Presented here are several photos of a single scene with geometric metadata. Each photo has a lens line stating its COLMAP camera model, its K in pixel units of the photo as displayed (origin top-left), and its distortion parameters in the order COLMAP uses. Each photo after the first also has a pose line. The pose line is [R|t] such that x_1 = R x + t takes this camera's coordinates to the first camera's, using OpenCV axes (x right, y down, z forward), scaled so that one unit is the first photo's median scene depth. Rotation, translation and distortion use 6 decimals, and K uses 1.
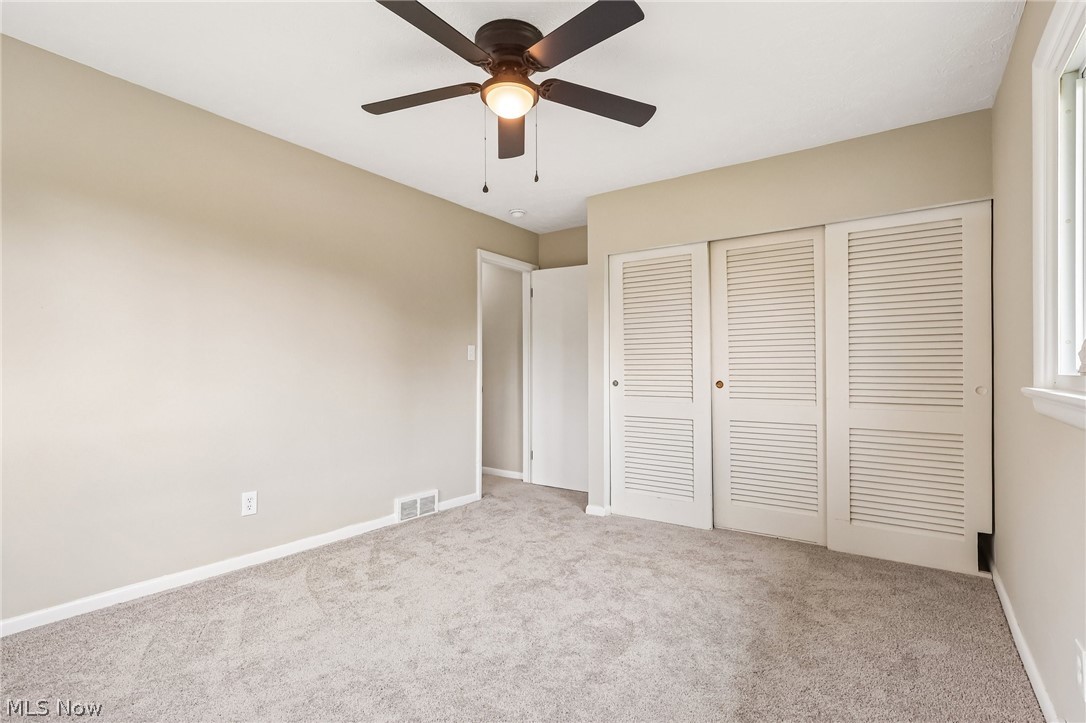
lens RADIAL K [[544.2, 0, 546.6], [0, 544.2, 372.7], [0, 0, 1]] dist [-0.017043, 0.000272]
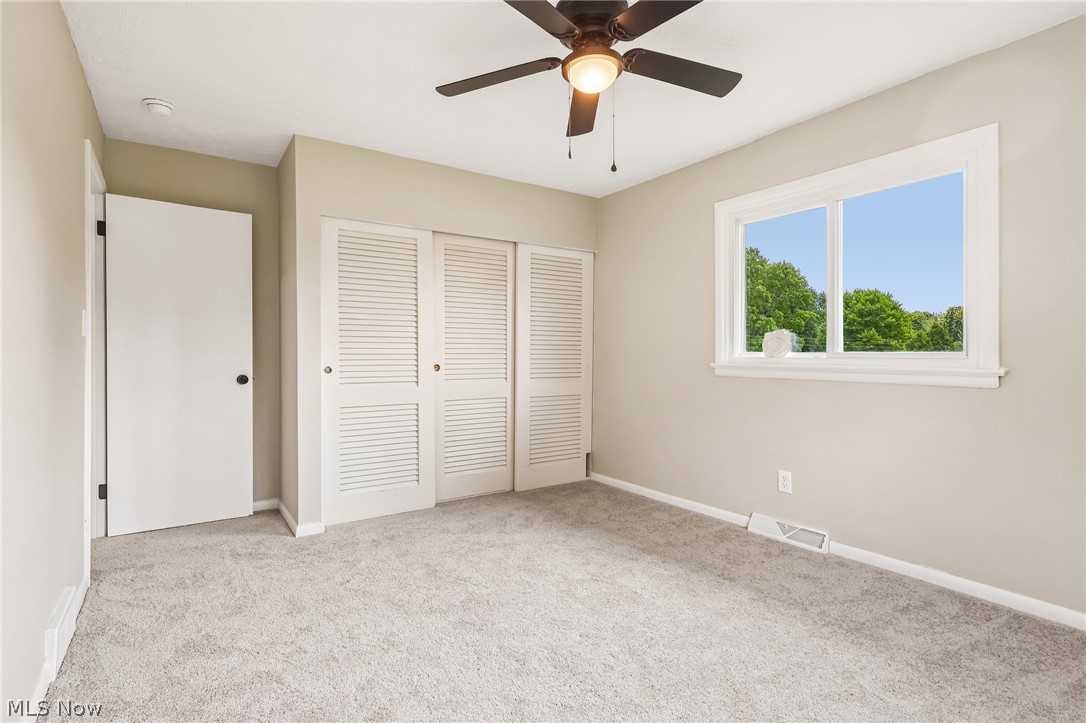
lens RADIAL K [[530.9, 0, 525.9], [0, 530.9, 355.0], [0, 0, 1]] dist [-0.001696, 0.000026]
pose [[0.342171, -0.004097, 0.939629, -0.646790], [0.000688, 0.999991, 0.004110, -0.008125], [-0.939638, -0.000760, 0.342170, 0.519160]]
